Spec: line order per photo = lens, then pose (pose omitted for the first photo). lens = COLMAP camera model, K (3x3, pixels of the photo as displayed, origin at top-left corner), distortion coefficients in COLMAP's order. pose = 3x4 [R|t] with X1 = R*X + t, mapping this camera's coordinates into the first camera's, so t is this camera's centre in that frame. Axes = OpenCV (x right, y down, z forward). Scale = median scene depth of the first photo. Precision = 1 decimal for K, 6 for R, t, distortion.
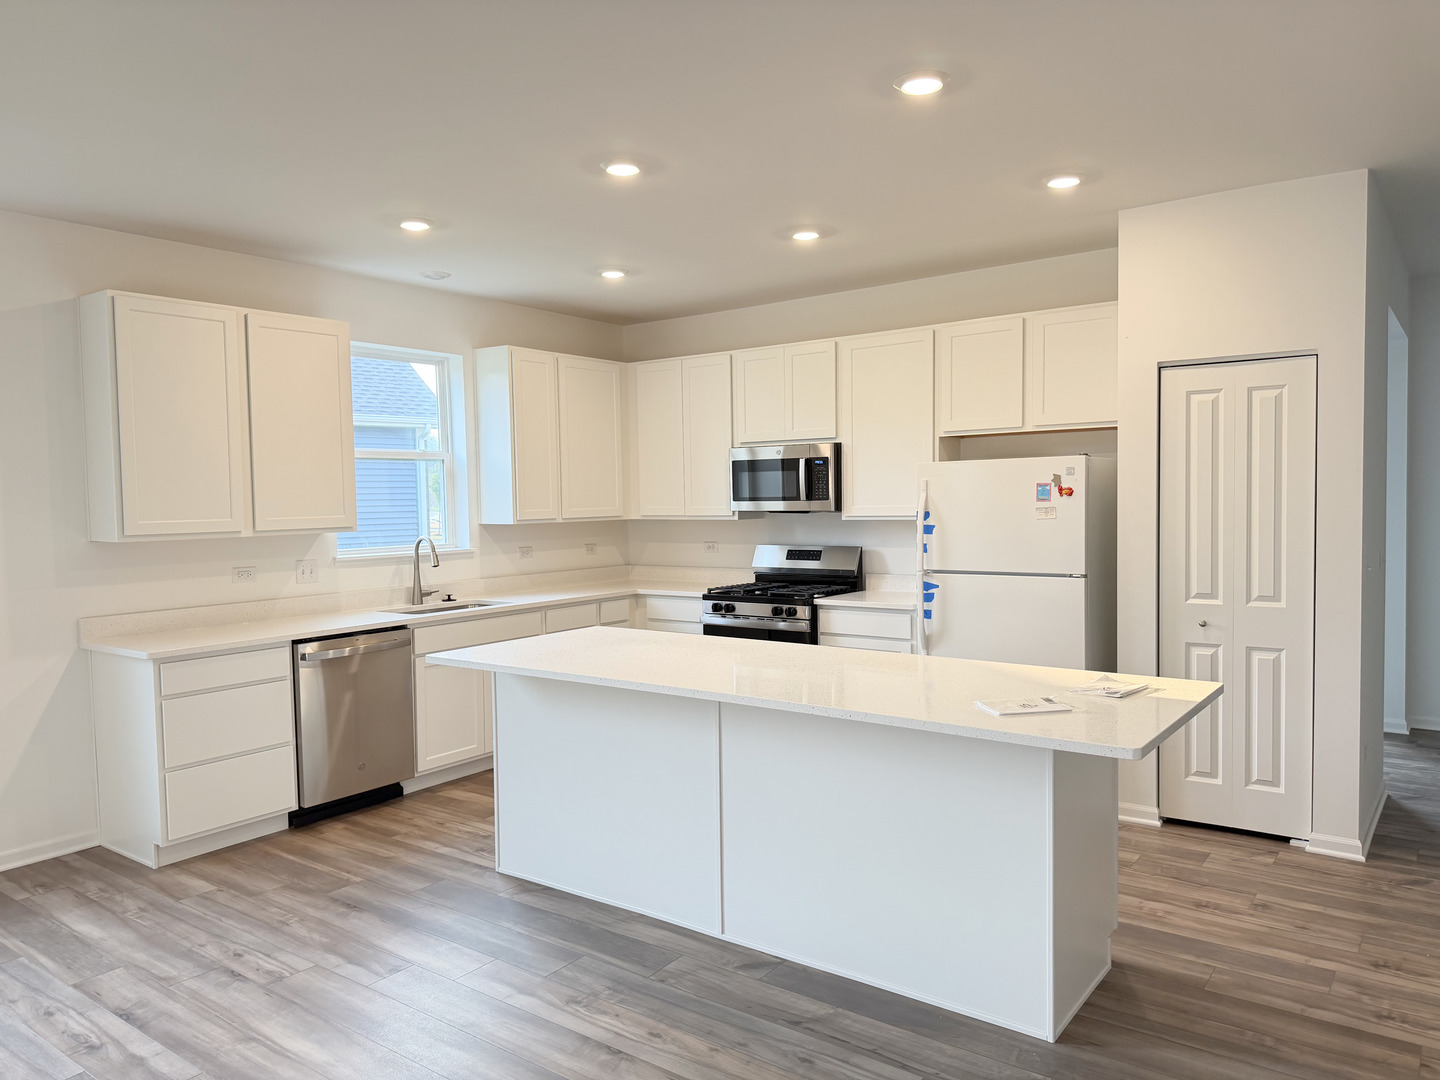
lens RADIAL K [[1005.6, 0, 726.1], [0, 1005.6, 541.1], [0, 0, 1]] dist [0.051127, -0.052062]
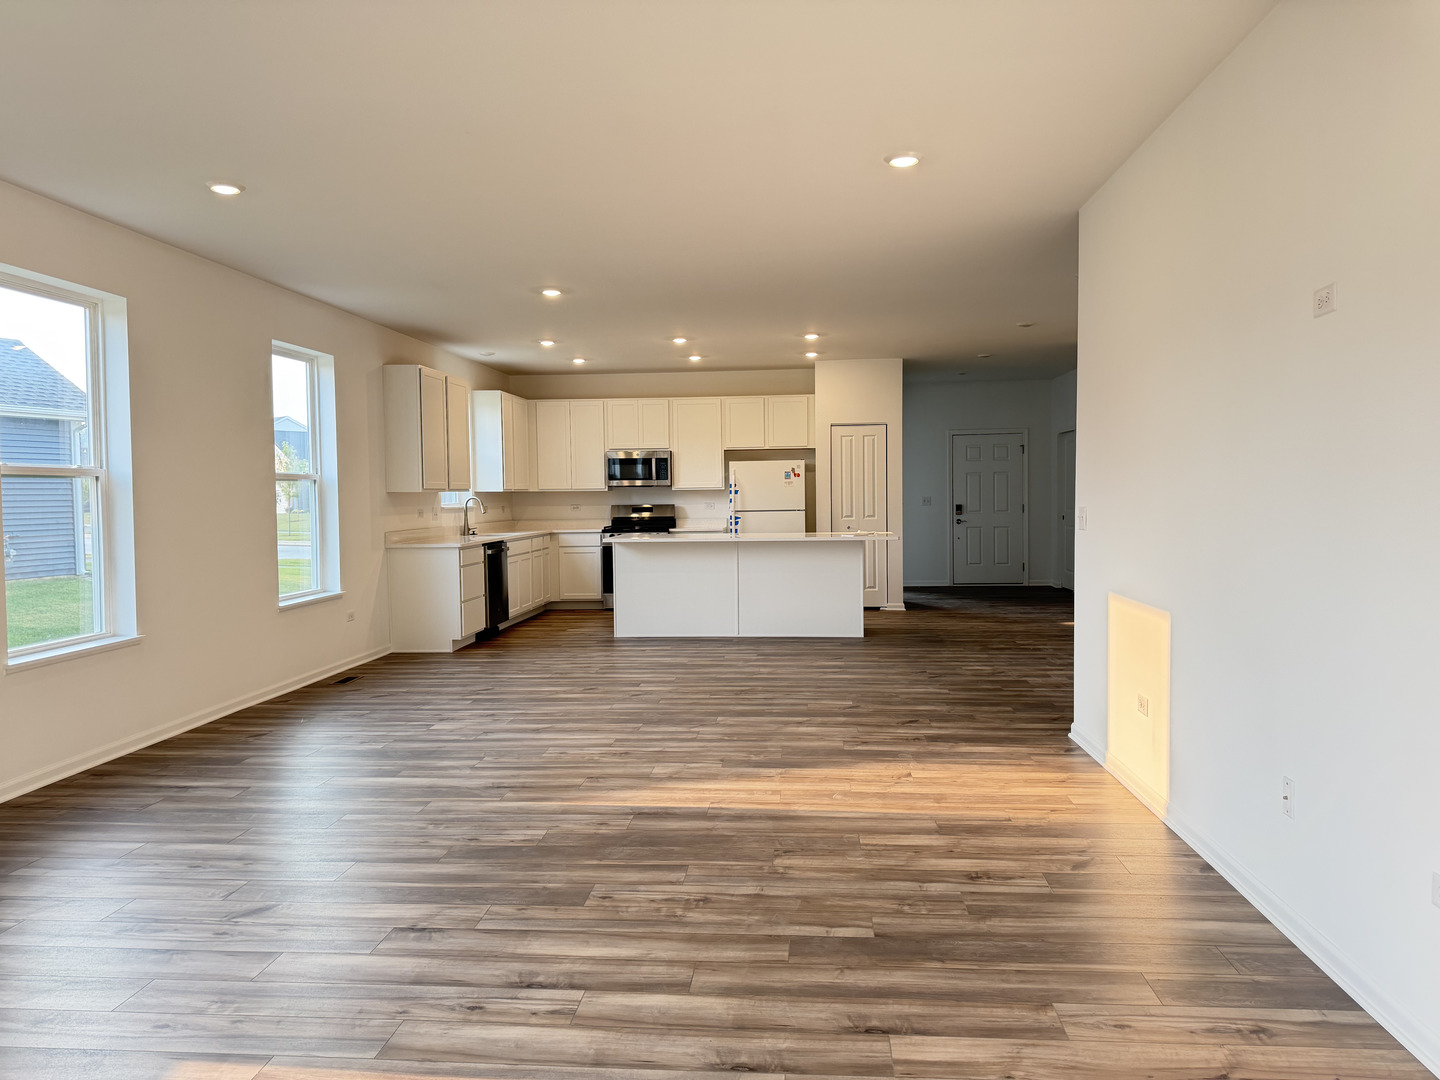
lens RADIAL K [[1005.6, 0, 728.7], [0, 1005.6, 534.8], [0, 0, 1]] dist [0.051127, -0.052062]
pose [[0.845083, -0.014752, 0.534432, -0.859907], [0.022443, 0.999717, -0.007894, 0.086060], [-0.534164, 0.018666, 0.845175, -0.735239]]
